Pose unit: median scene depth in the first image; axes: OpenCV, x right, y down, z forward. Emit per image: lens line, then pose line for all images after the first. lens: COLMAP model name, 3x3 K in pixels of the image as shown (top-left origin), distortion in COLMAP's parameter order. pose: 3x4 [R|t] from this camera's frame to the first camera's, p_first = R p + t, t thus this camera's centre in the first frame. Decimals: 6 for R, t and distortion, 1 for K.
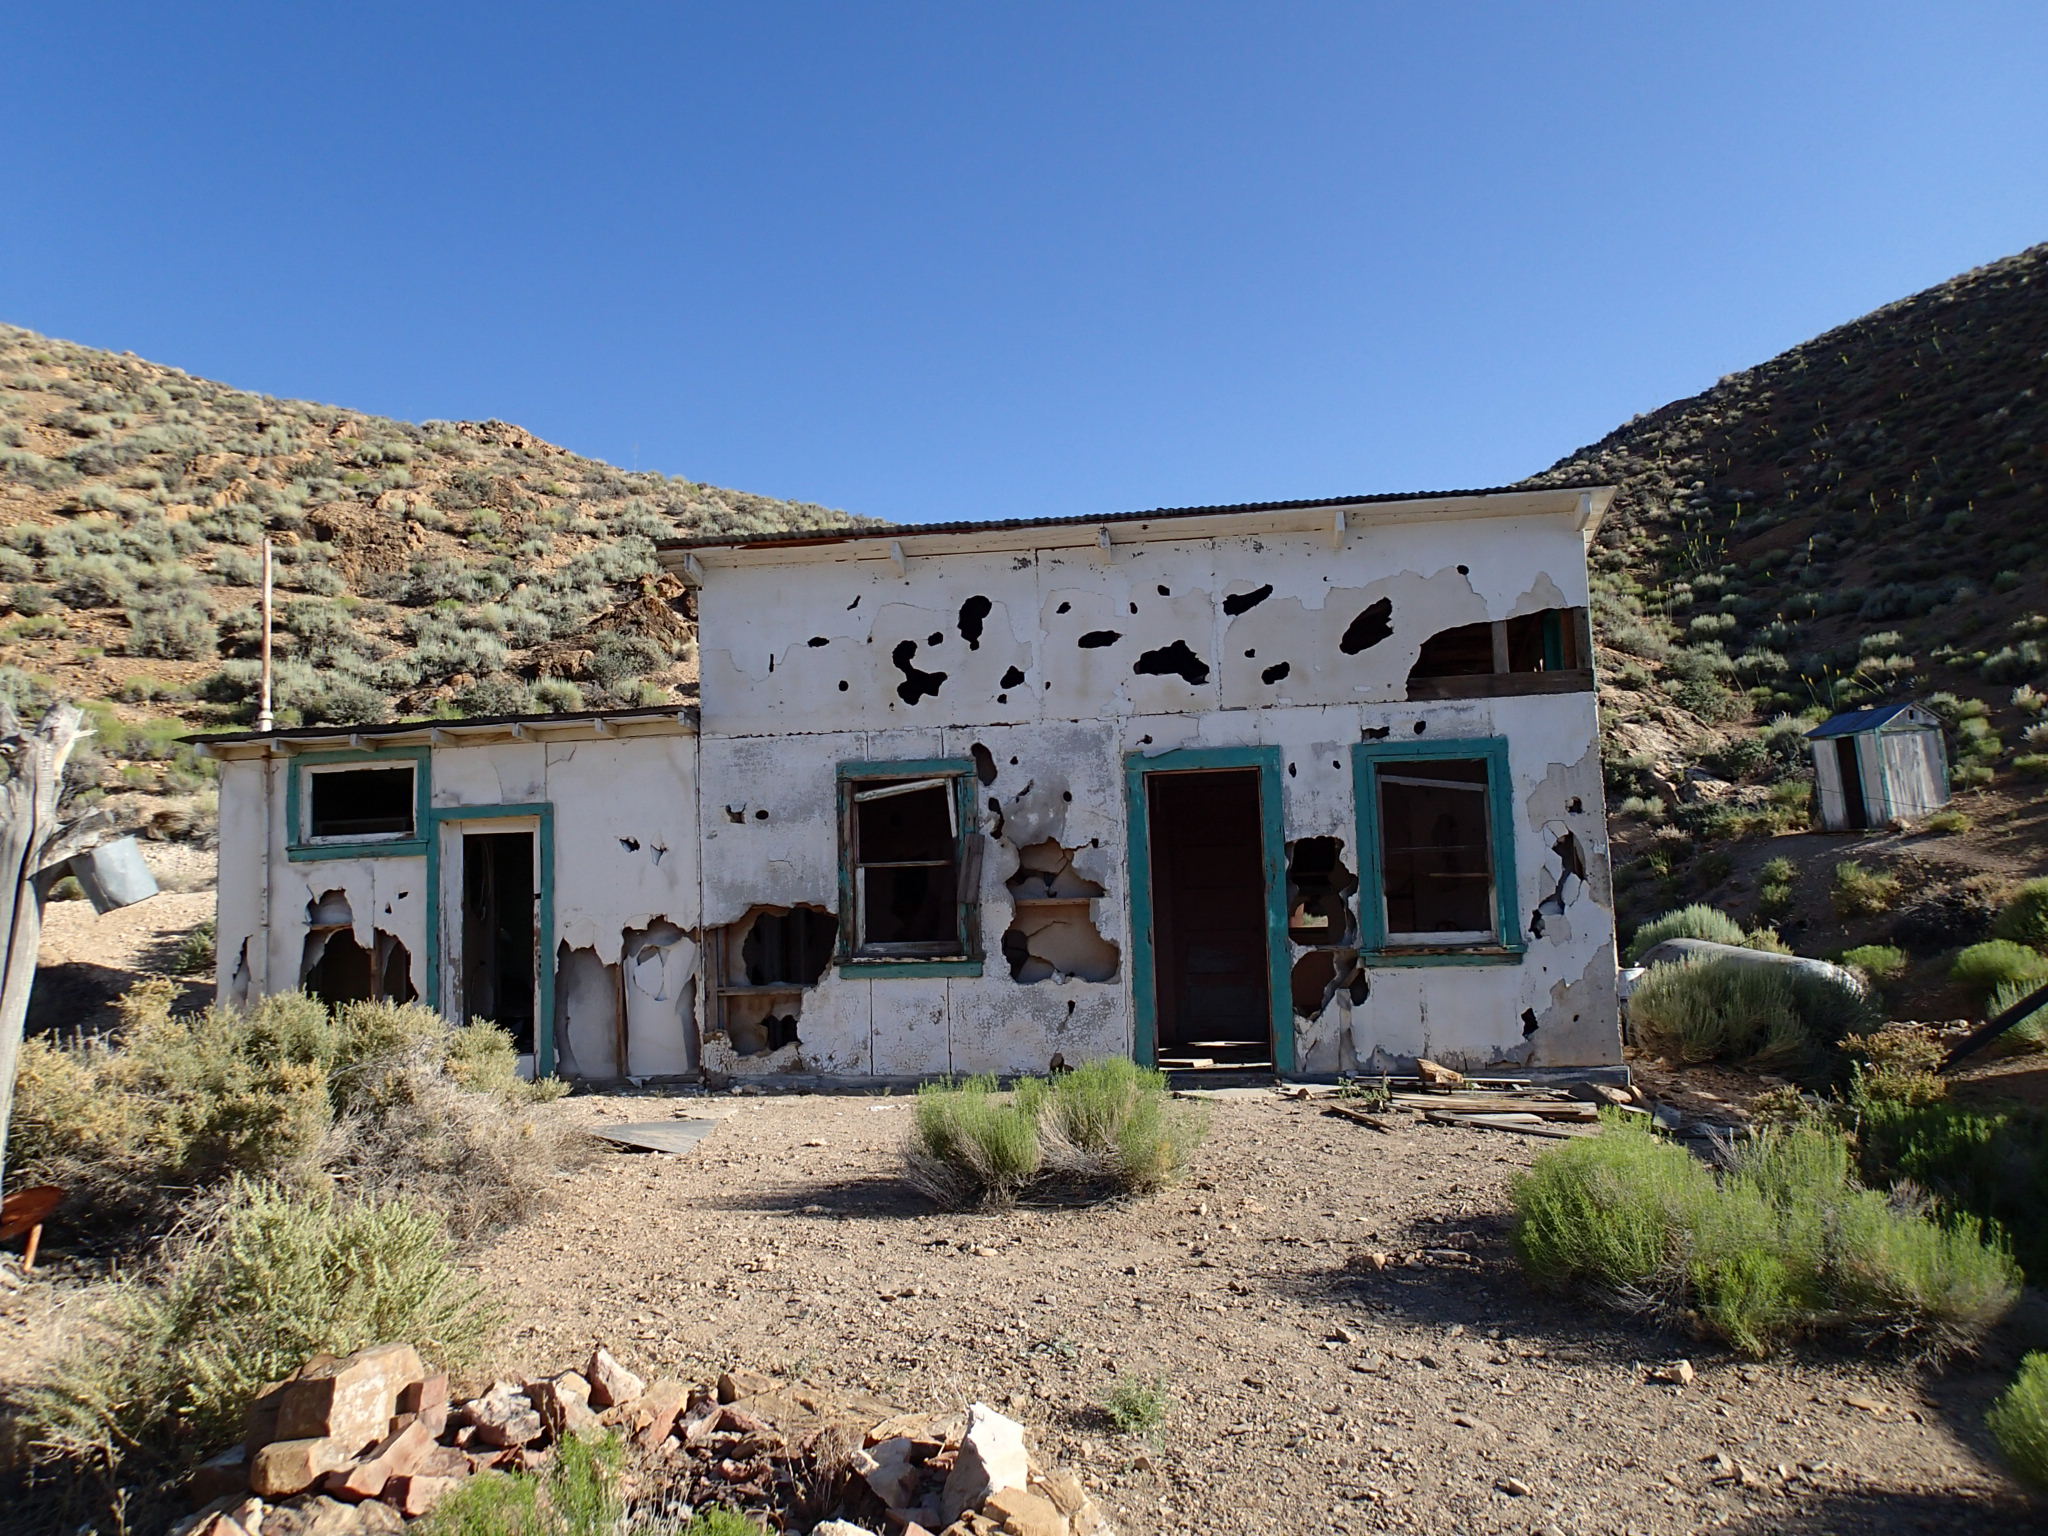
lens RADIAL K [[1507.5, 0, 1019.3], [0, 1507.5, 769.8], [0, 0, 1]] dist [0.009150, -0.009825]
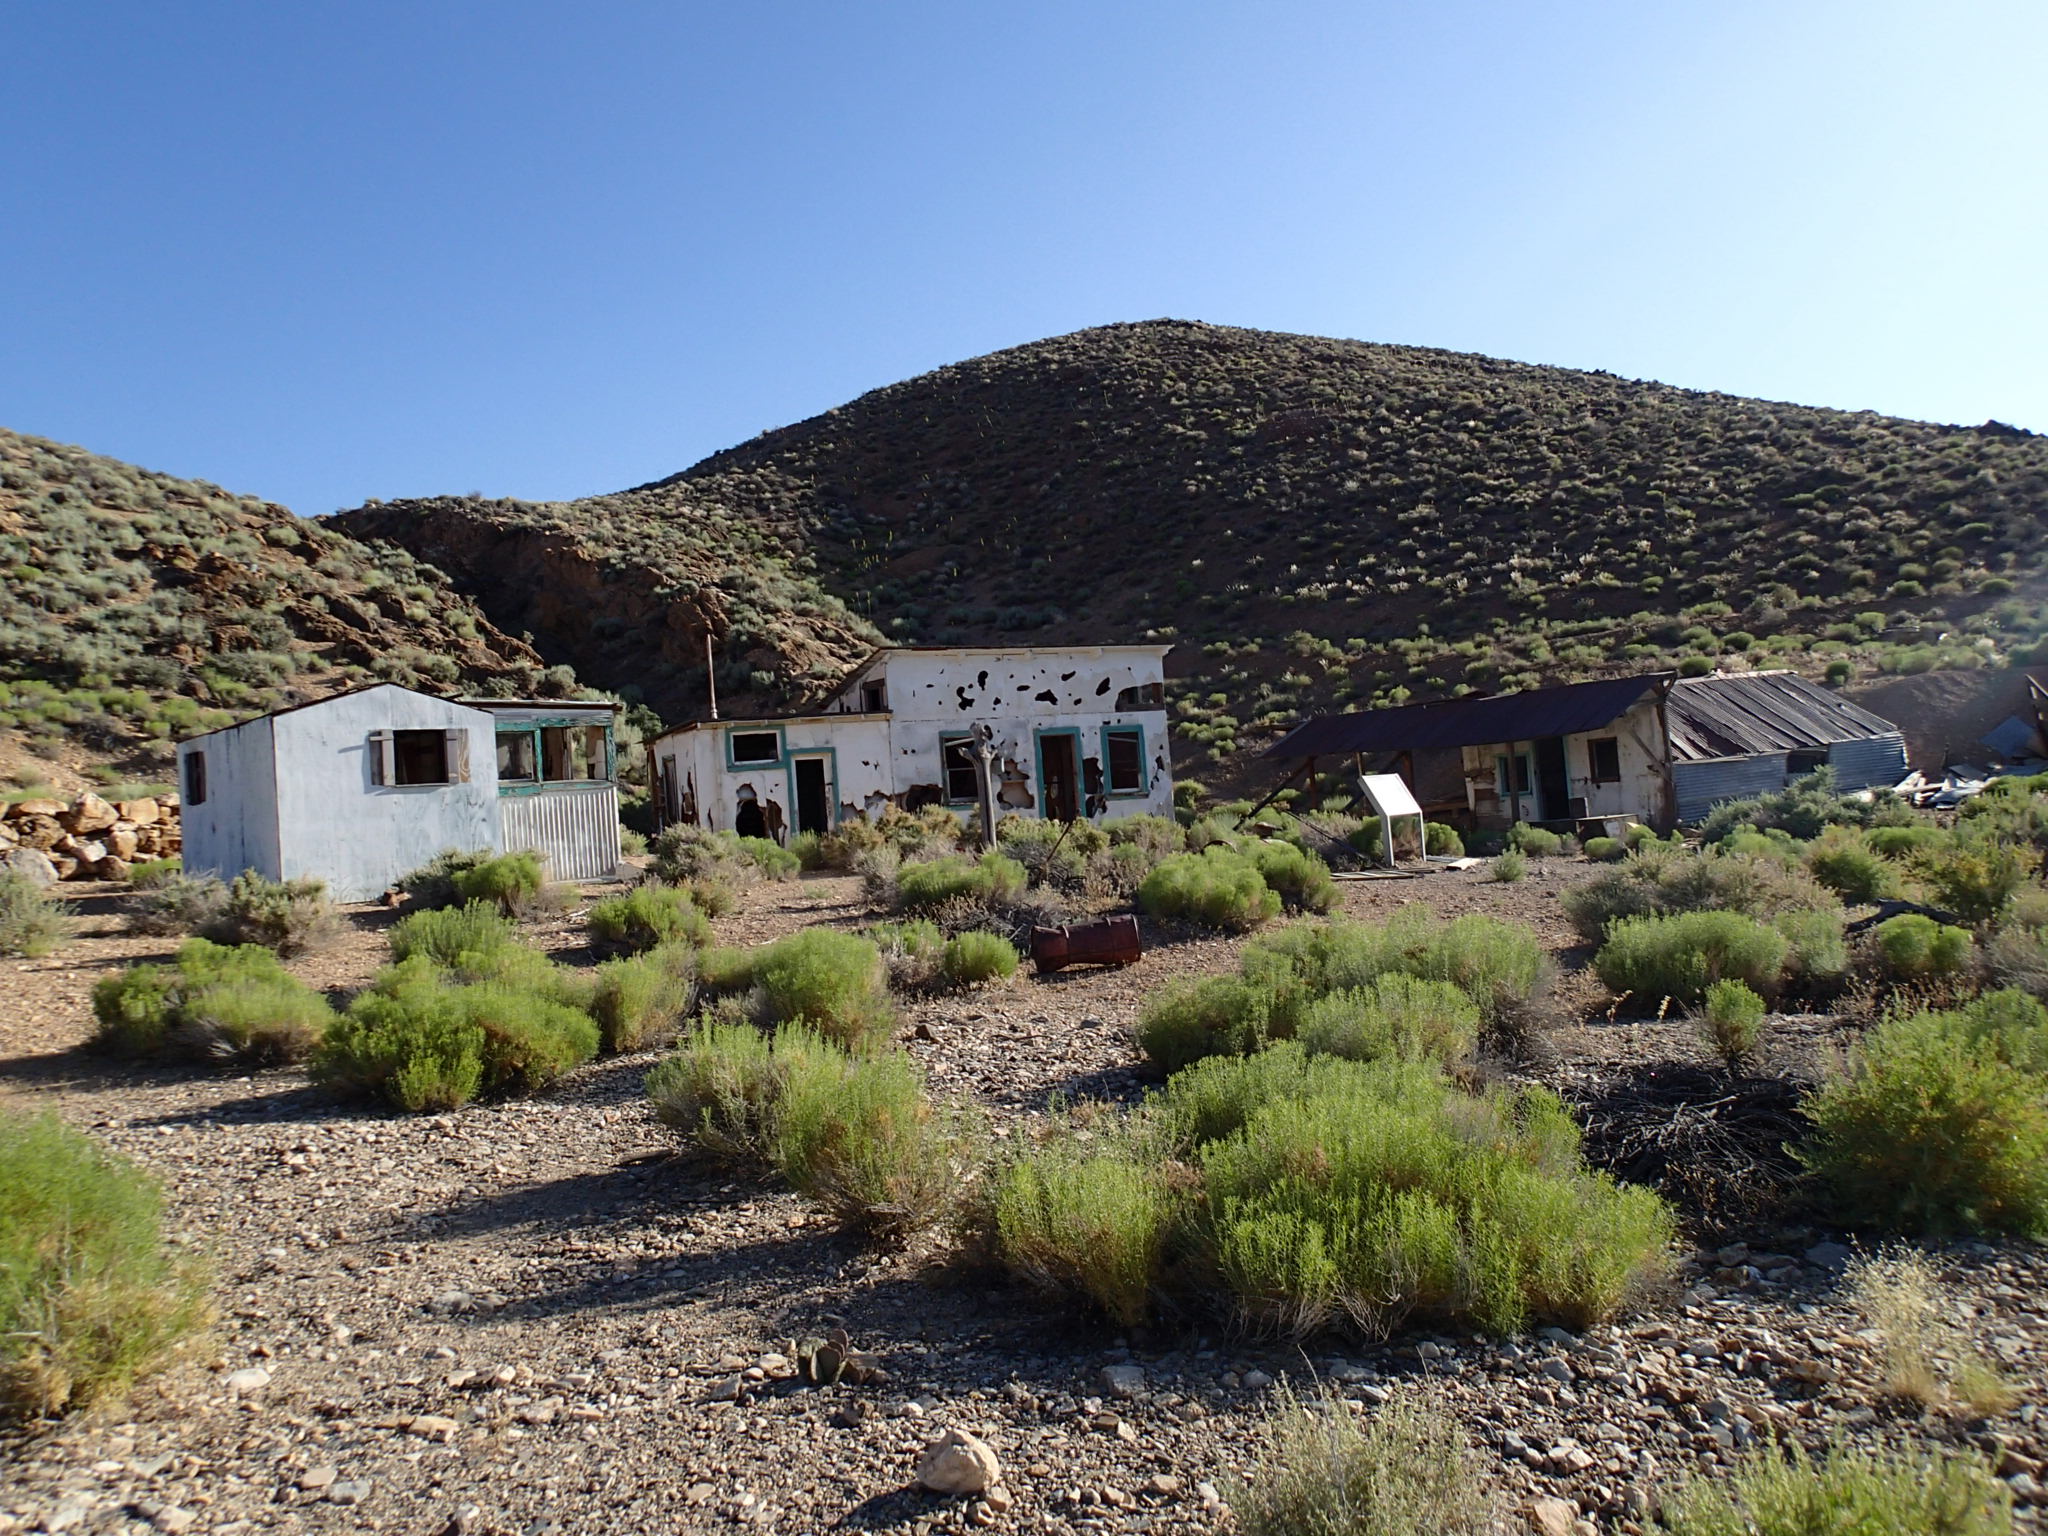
lens RADIAL K [[1507.5, 0, 1009.4], [0, 1507.5, 758.4], [0, 0, 1]] dist [0.009150, -0.009825]
pose [[0.809275, -0.003868, 0.587418, -0.595743], [-0.014013, 0.999567, 0.025888, -0.010424], [-0.587263, -0.029182, 0.808870, -0.462220]]
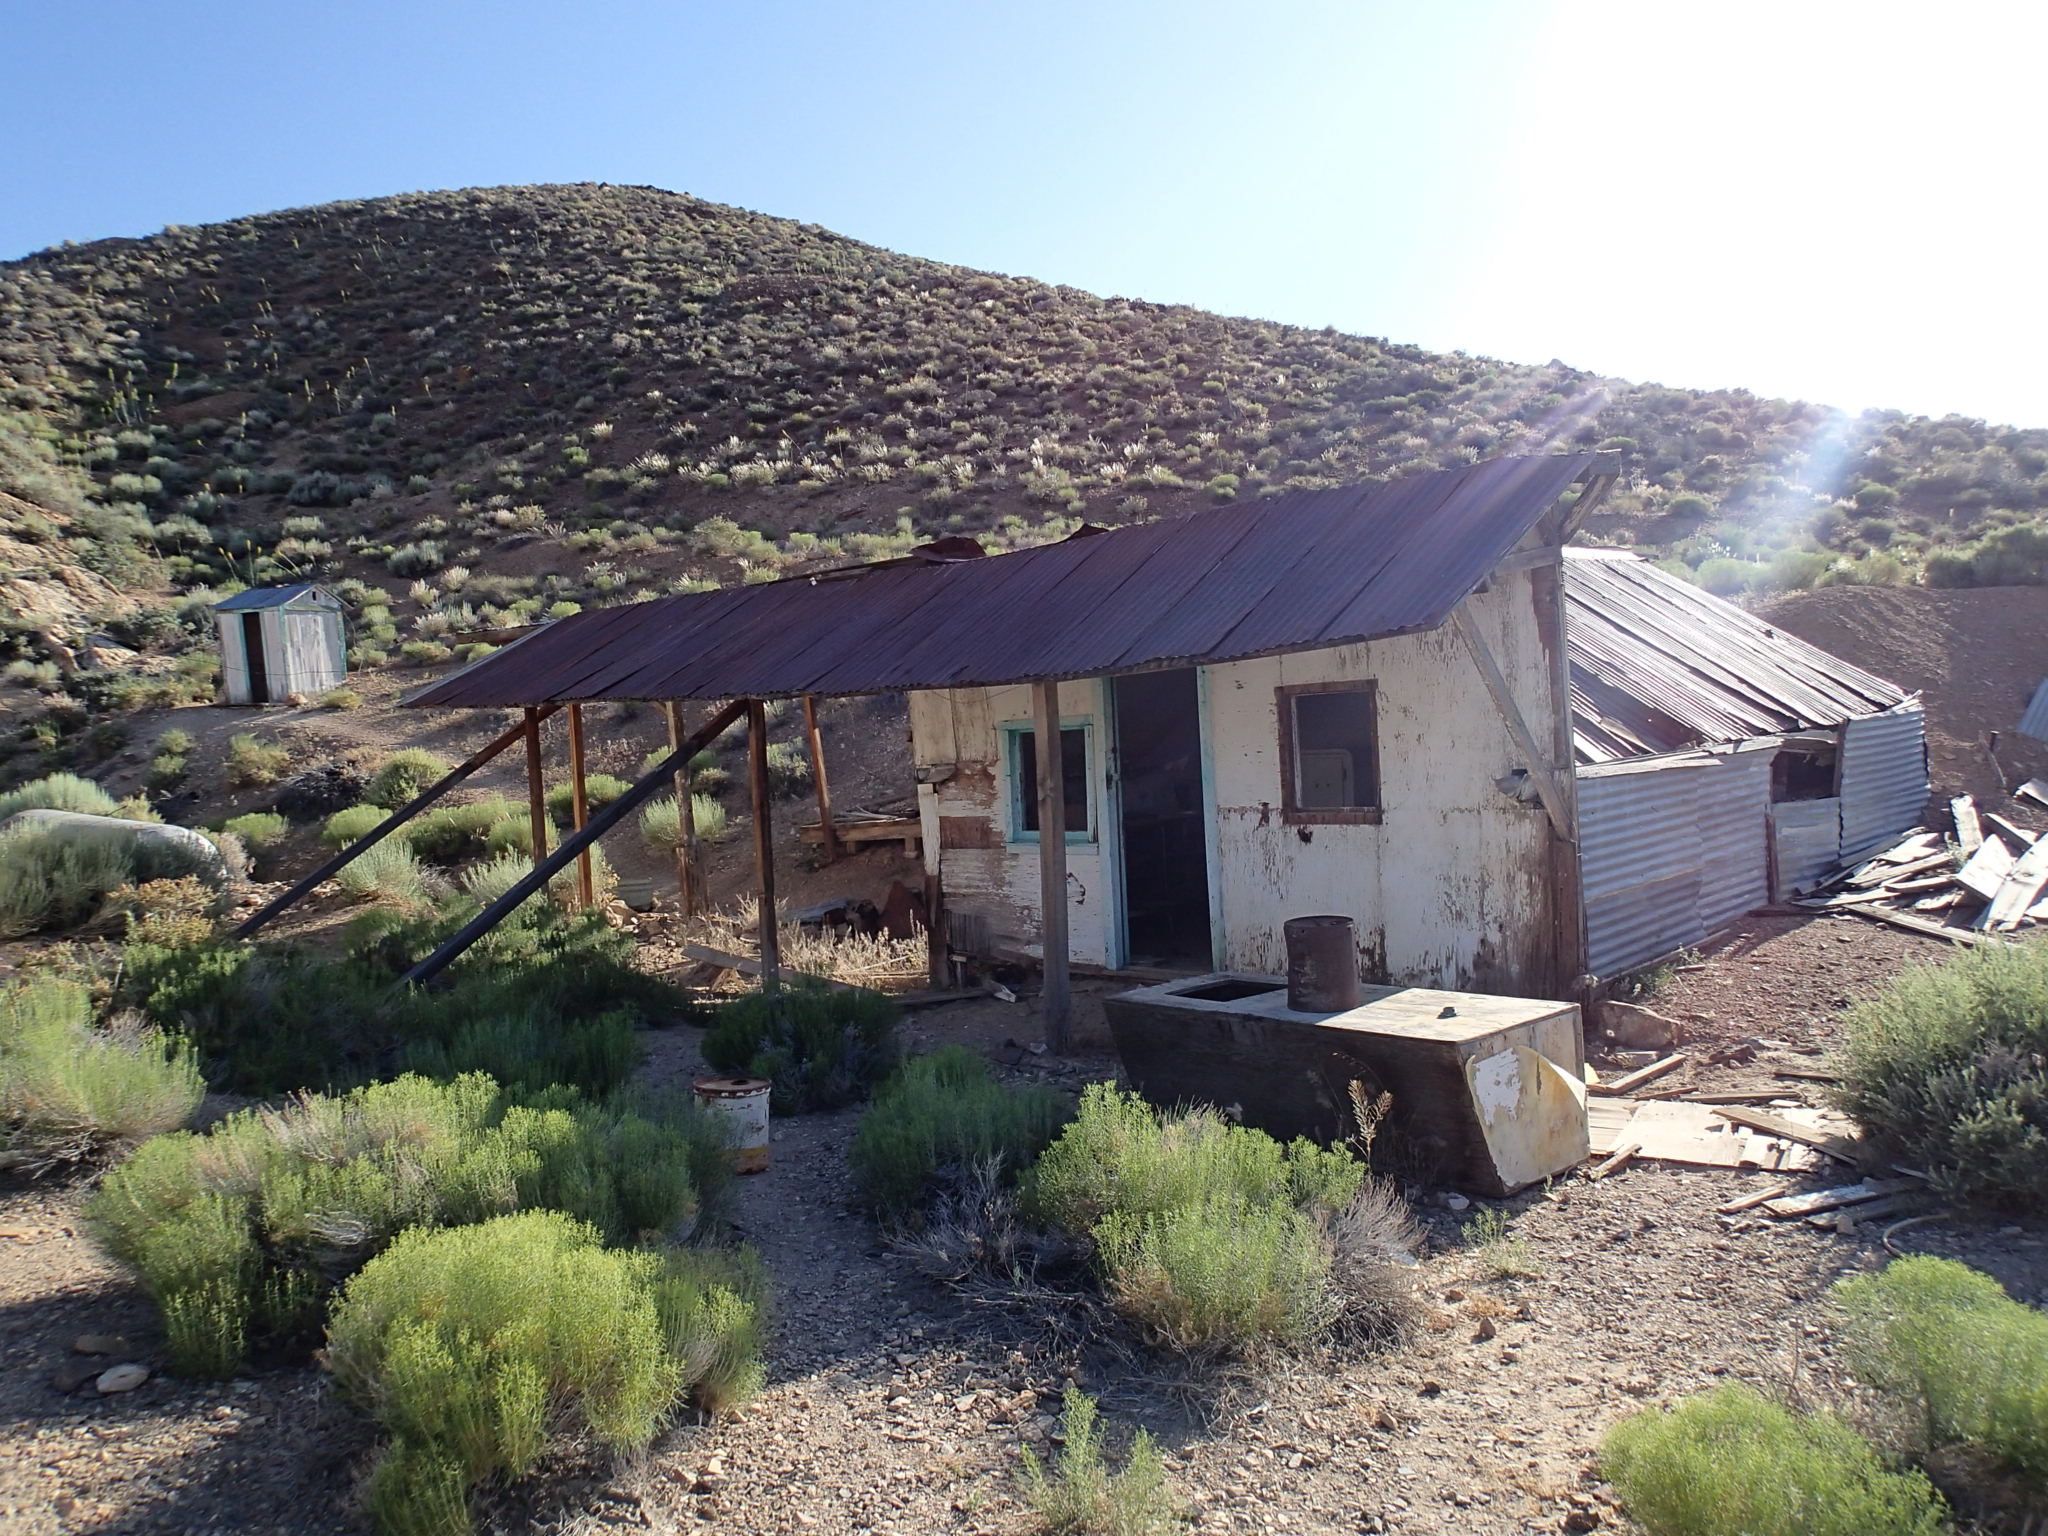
lens RADIAL K [[1507.5, 0, 1017.0], [0, 1507.5, 773.6], [0, 0, 1]] dist [0.009150, -0.009825]
pose [[0.581930, -0.007776, 0.813202, 0.017840], [-0.059276, 0.996889, 0.051951, 0.002883], [-0.811076, -0.078435, 0.579658, -0.014601]]
